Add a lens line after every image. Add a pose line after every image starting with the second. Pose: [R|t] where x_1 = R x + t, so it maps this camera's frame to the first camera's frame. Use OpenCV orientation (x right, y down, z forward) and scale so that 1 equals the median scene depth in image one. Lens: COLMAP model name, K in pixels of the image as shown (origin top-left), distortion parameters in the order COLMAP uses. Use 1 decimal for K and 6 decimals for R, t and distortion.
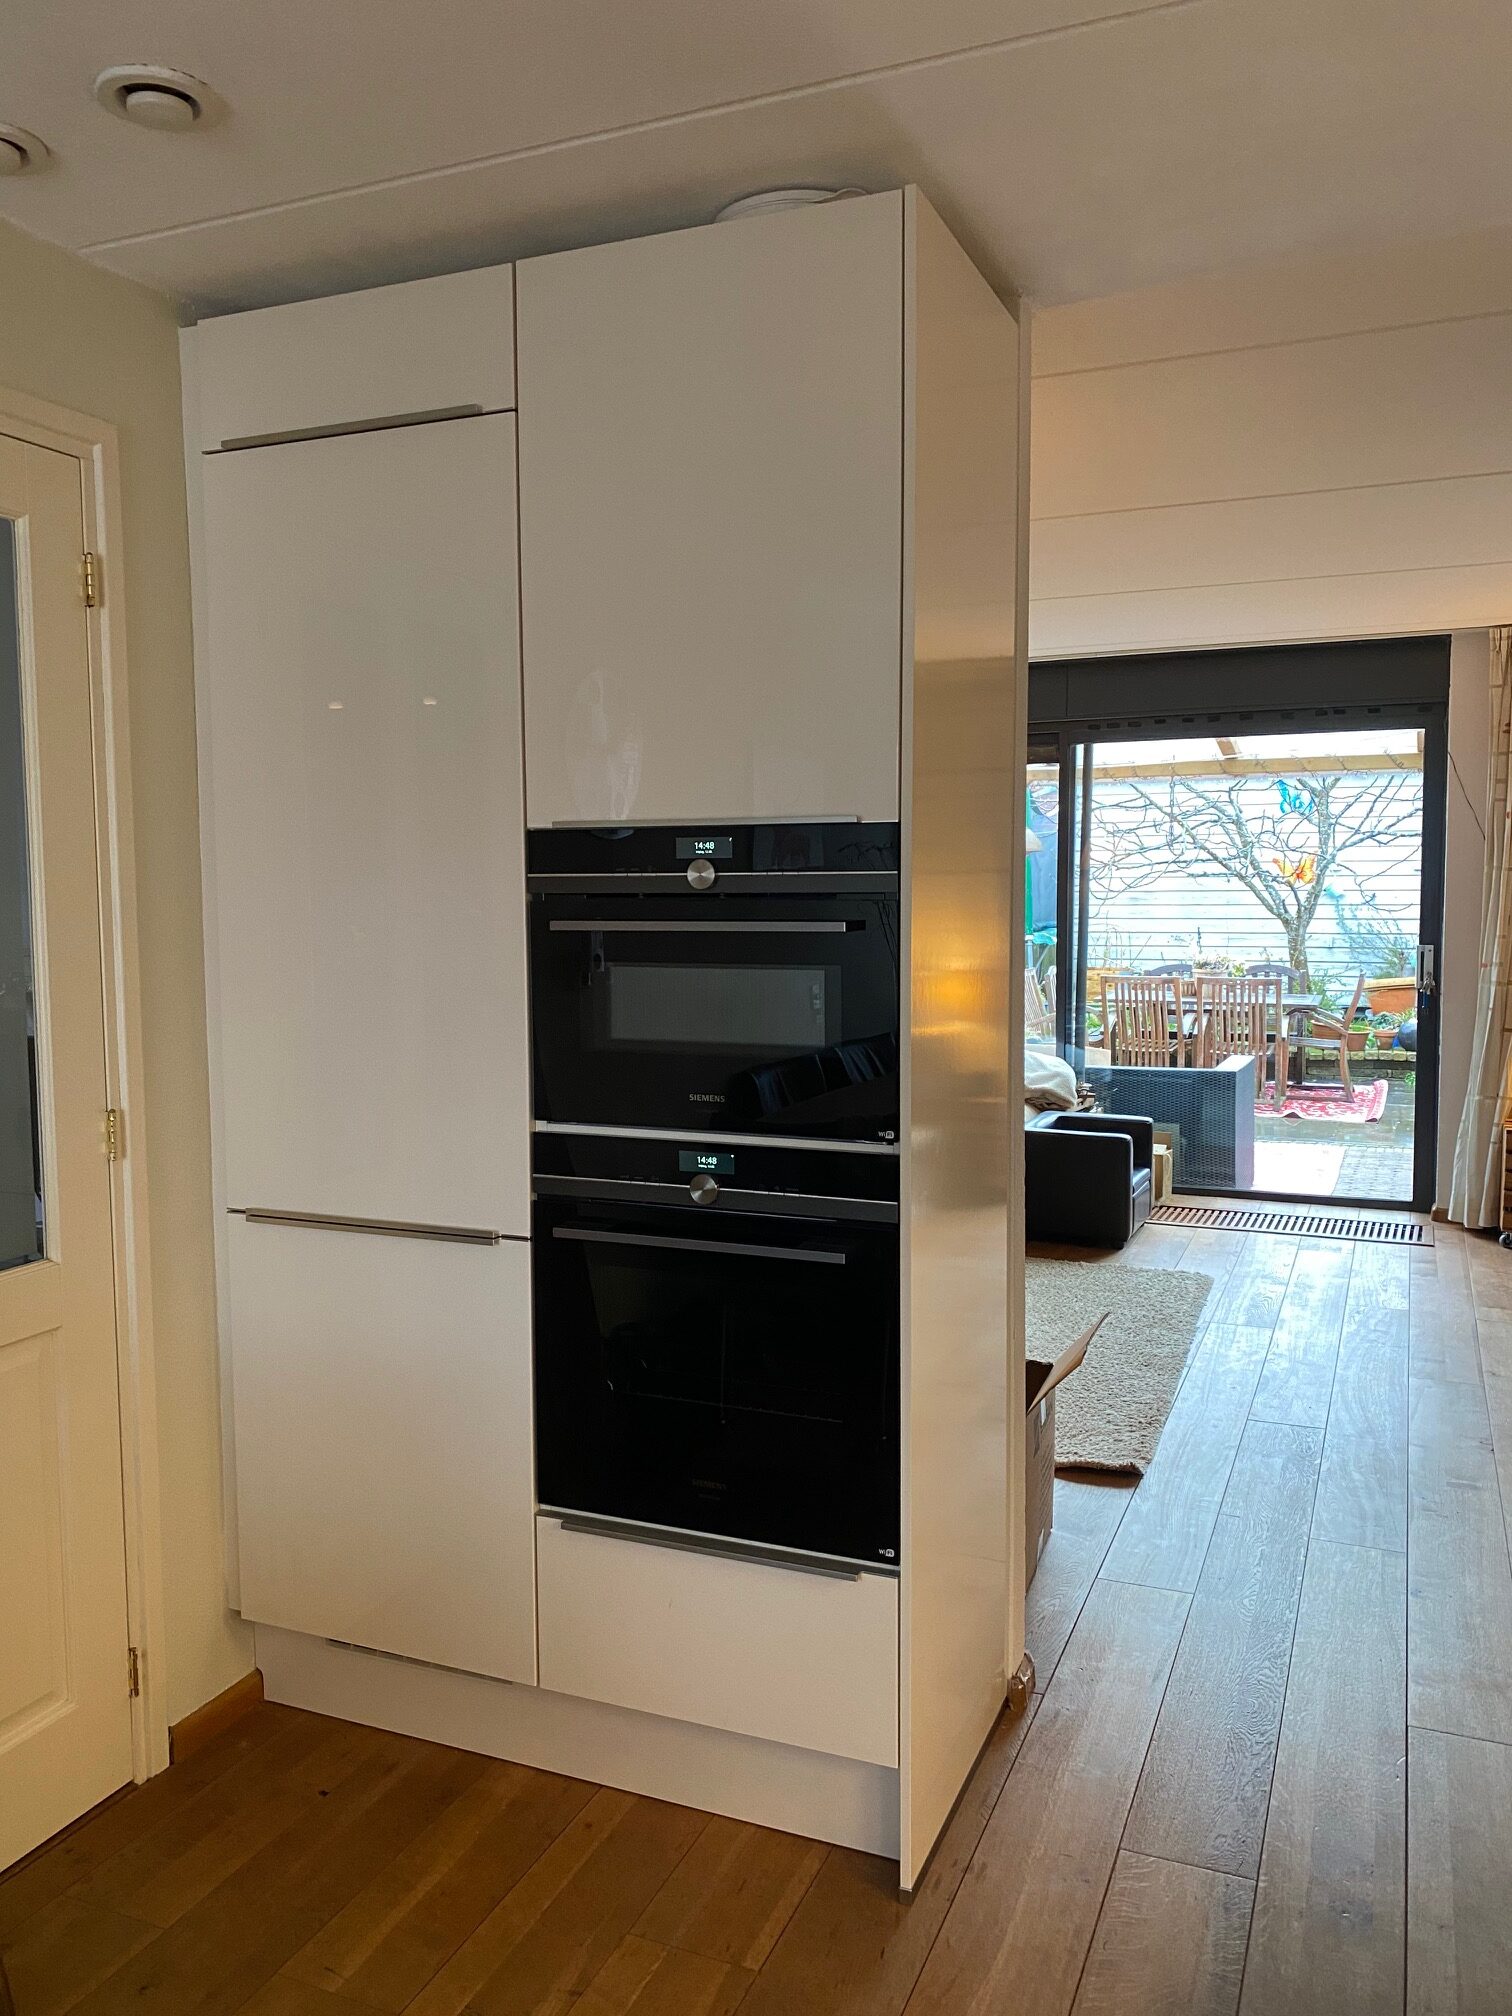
lens RADIAL K [[1518.7, 0, 756.0], [0, 1518.7, 1008.0], [0, 0, 1]] dist [-0.003109, -0.010404]
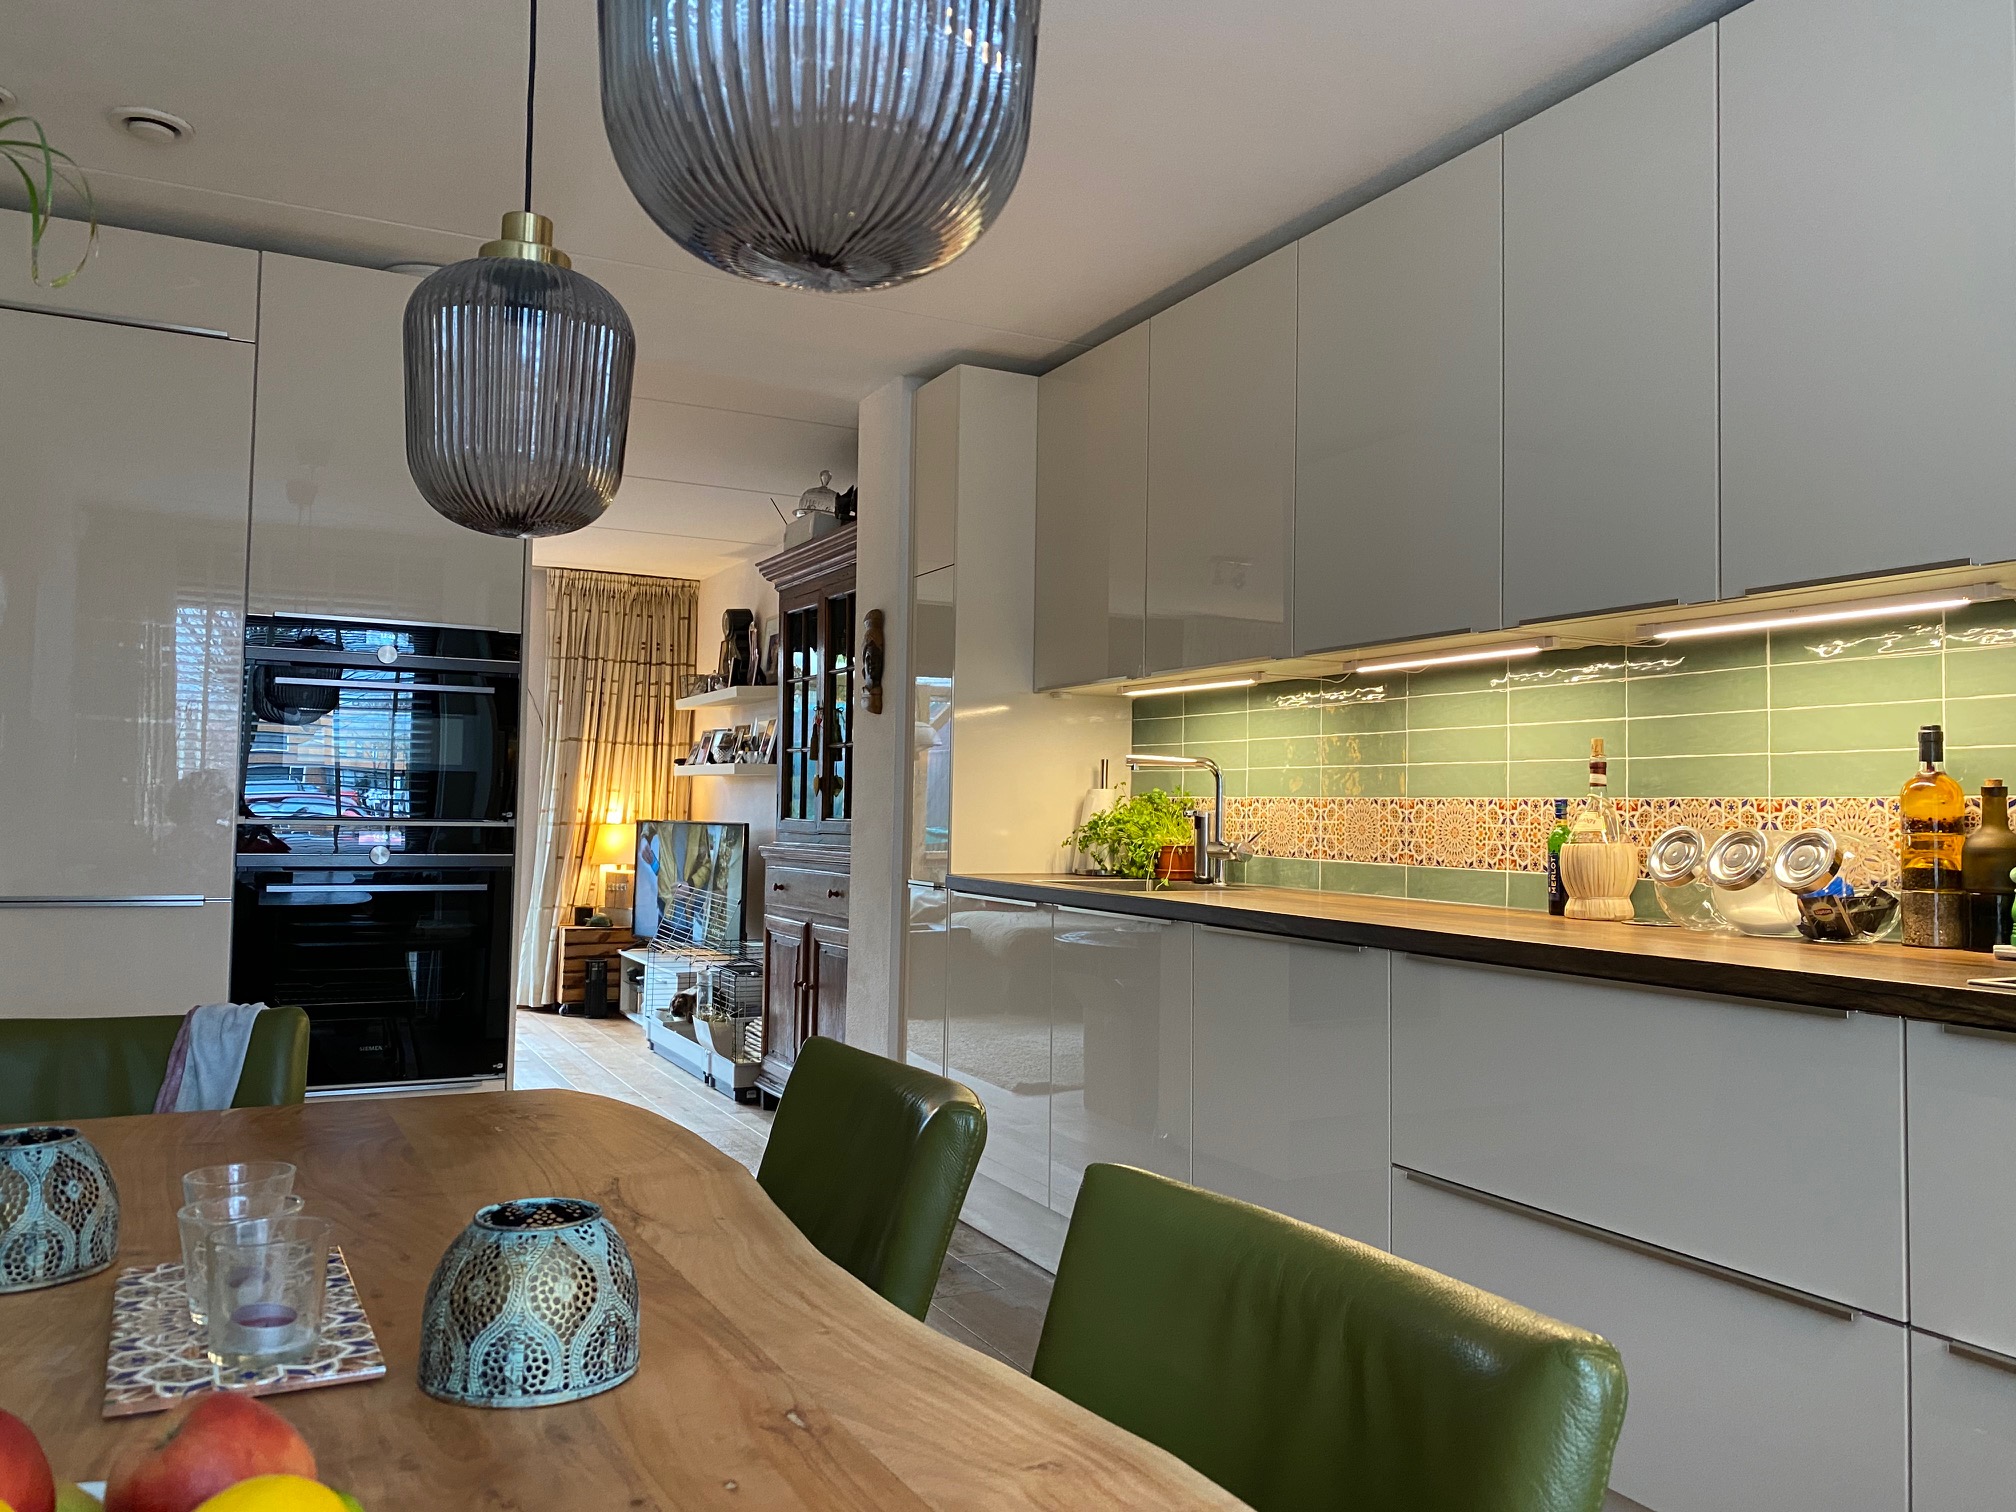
lens RADIAL K [[1518.7, 0, 1008.0], [0, 1518.7, 756.0], [0, 0, 1]] dist [-0.003109, -0.010404]
pose [[0.636011, 0.049457, 0.770093, -0.827596], [0.040434, 0.994437, -0.097259, 0.195691], [-0.770620, 0.092996, 0.630473, -0.500059]]
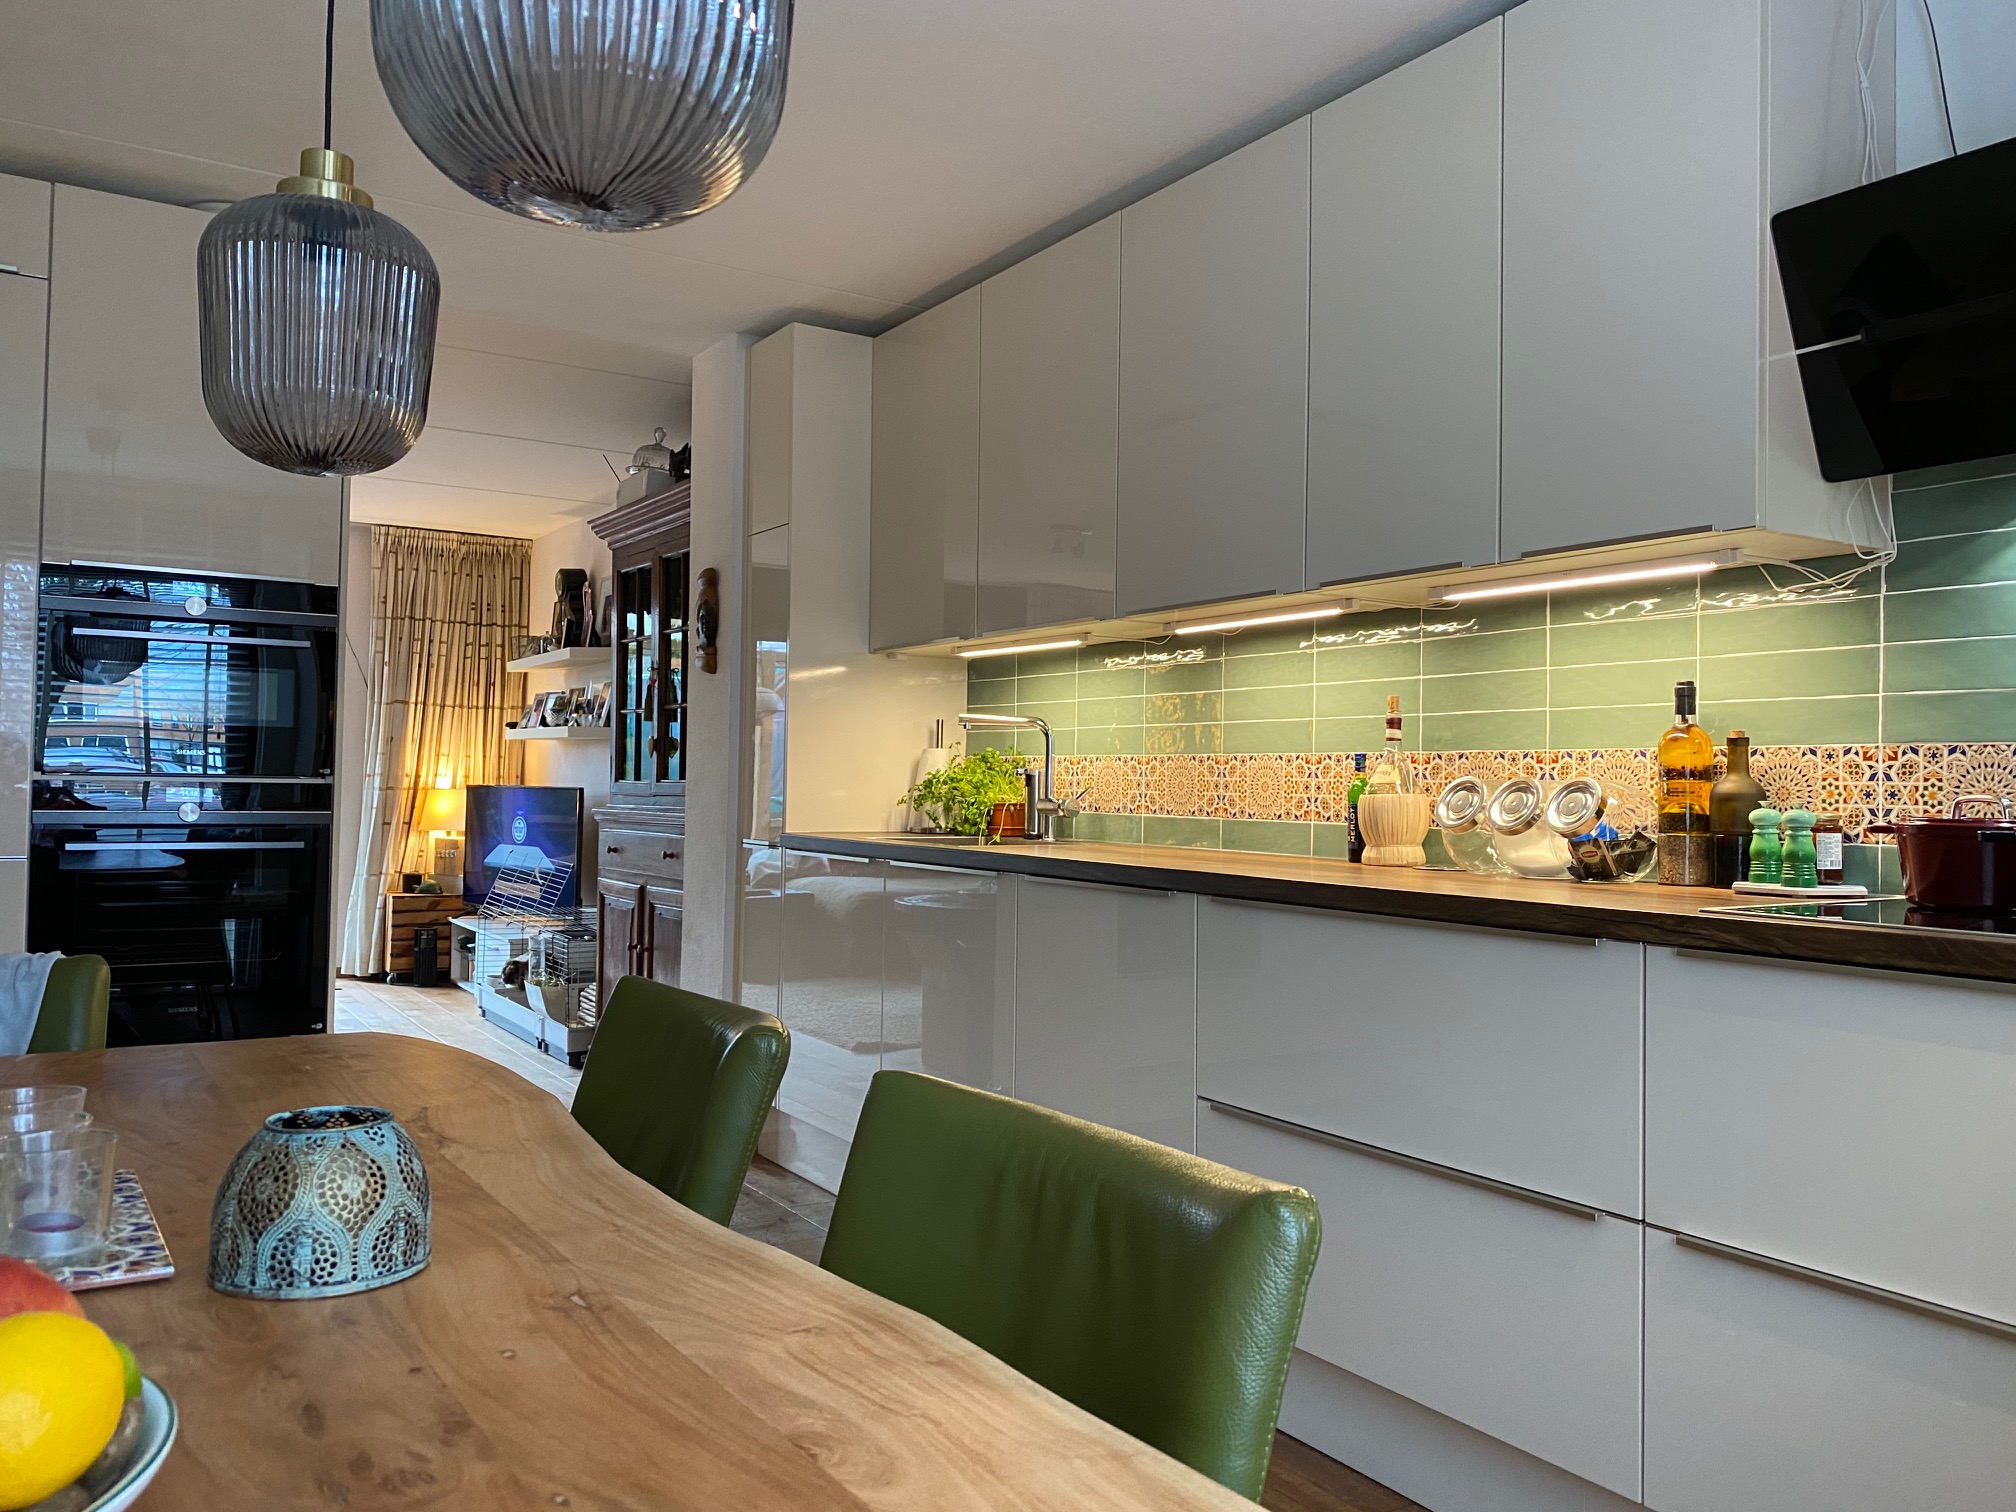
lens RADIAL K [[1519.6, 0, 1008.0], [0, 1519.6, 756.0], [0, 0, 1]] dist [-0.007883, -0.000649]
pose [[0.556585, 0.034792, 0.830062, -0.836253], [0.047056, 0.996199, -0.073308, 0.211466], [-0.829457, 0.079861, 0.552832, -0.531334]]
